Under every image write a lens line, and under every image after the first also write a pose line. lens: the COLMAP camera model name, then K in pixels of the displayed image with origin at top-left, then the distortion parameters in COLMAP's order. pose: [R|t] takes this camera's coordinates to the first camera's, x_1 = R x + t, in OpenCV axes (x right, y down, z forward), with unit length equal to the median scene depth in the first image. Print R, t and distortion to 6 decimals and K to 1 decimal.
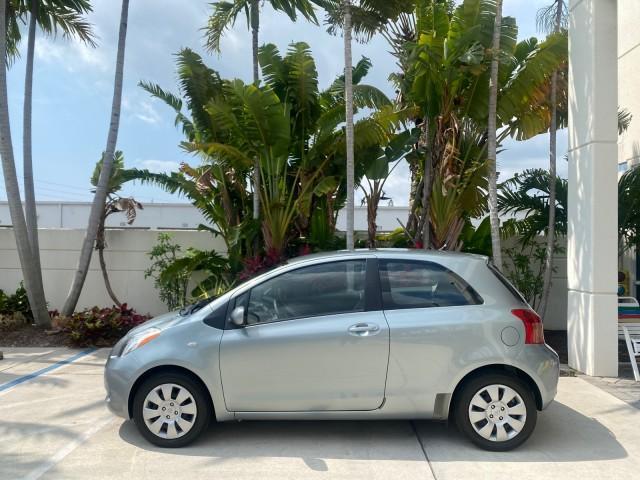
lens RADIAL K [[486.6, 0, 321.2], [0, 486.6, 236.7], [0, 0, 1]] dist [0.044064, -0.055790]
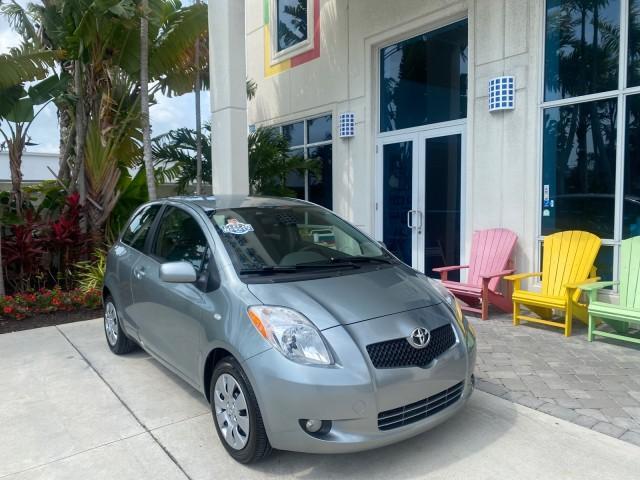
lens RADIAL K [[486.6, 0, 315.6], [0, 486.6, 234.8], [0, 0, 1]] dist [0.044064, -0.055790]
pose [[0.779311, -0.064128, 0.623348, -0.041717], [0.000736, 0.994843, 0.101426, -0.002305], [-0.626637, -0.078584, 0.775339, -0.074814]]
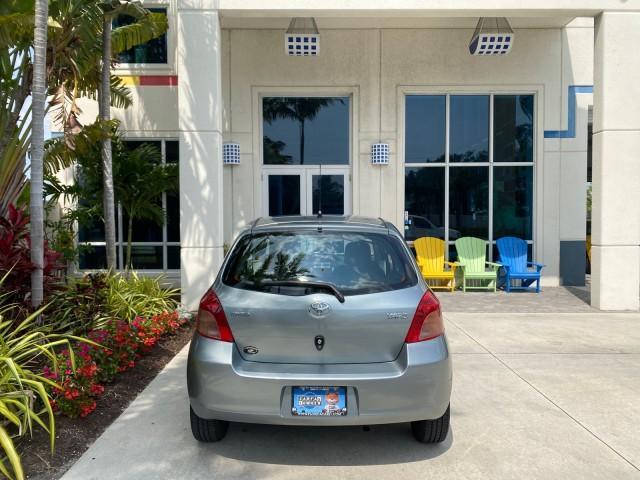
lens RADIAL K [[486.6, 0, 319.7], [0, 486.6, 240.9], [0, 0, 1]] dist [0.044064, -0.055790]
pose [[-0.001404, -0.072564, 0.997363, -0.572831], [-0.030753, 0.996895, 0.072486, -0.010704], [-0.999526, -0.030570, -0.003631, 0.522944]]
